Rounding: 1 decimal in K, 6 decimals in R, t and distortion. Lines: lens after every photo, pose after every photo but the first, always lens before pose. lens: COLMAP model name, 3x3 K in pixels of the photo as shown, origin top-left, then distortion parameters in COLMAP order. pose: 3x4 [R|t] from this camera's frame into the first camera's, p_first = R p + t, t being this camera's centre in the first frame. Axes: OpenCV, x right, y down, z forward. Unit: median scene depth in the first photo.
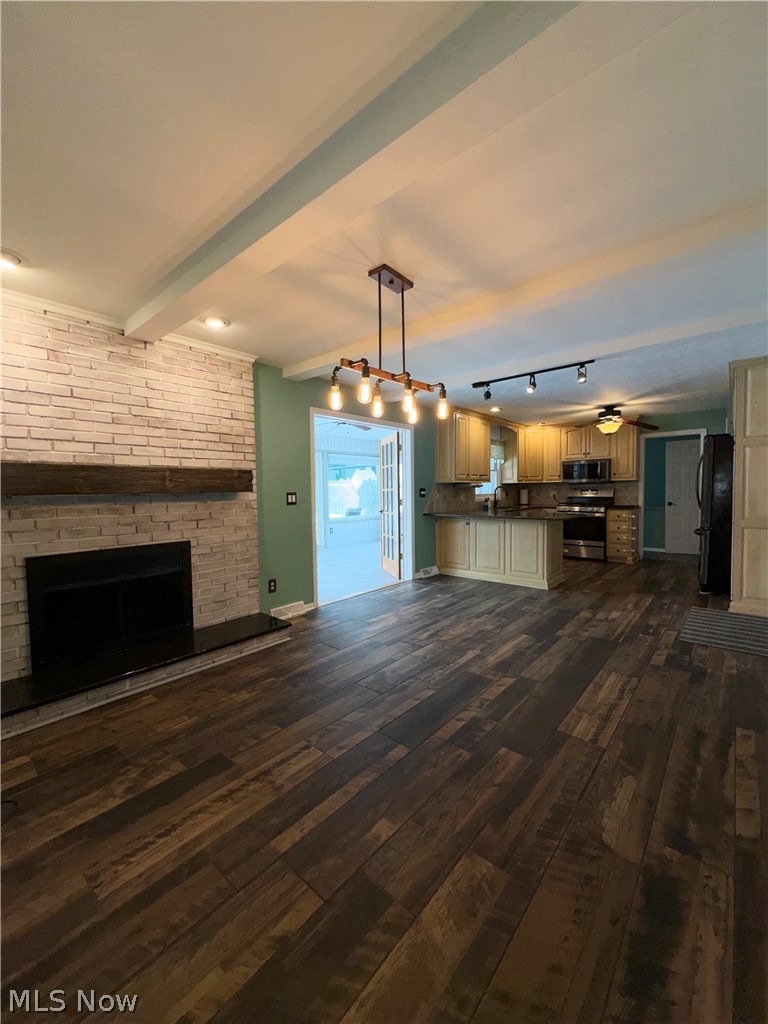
lens RADIAL K [[402.4, 0, 384.0], [0, 402.4, 508.0], [0, 0, 1]] dist [-0.006595, 0.000349]
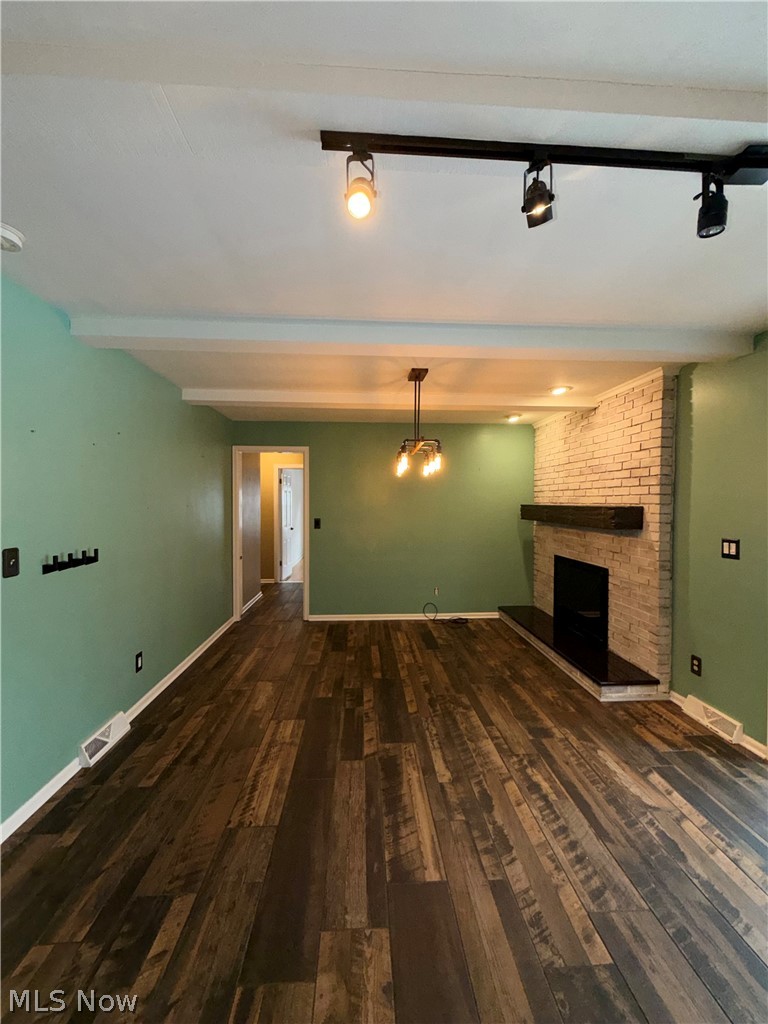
lens RADIAL K [[402.4, 0, 384.3], [0, 402.4, 507.2], [0, 0, 1]] dist [-0.006595, 0.000349]
pose [[-0.710101, 0.022136, -0.703751, 0.663015], [-0.024291, 0.998140, 0.055906, -0.123042], [0.703680, 0.056794, -0.708243, 1.189468]]
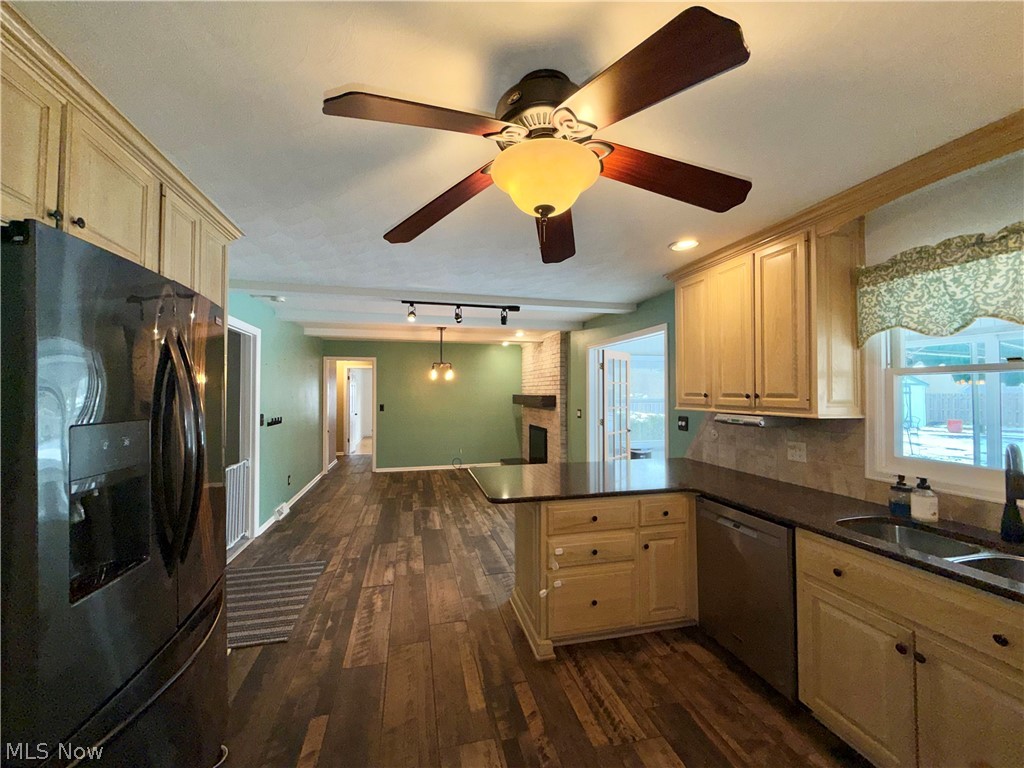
lens RADIAL K [[402.4, 0, 512.0], [0, 402.4, 386.2], [0, 0, 1]] dist [-0.006595, 0.000349]
pose [[-0.565357, 0.002517, -0.824842, 1.202745], [-0.027575, 0.999379, 0.021950, -0.162061], [0.824385, 0.035155, -0.564936, 1.794935]]
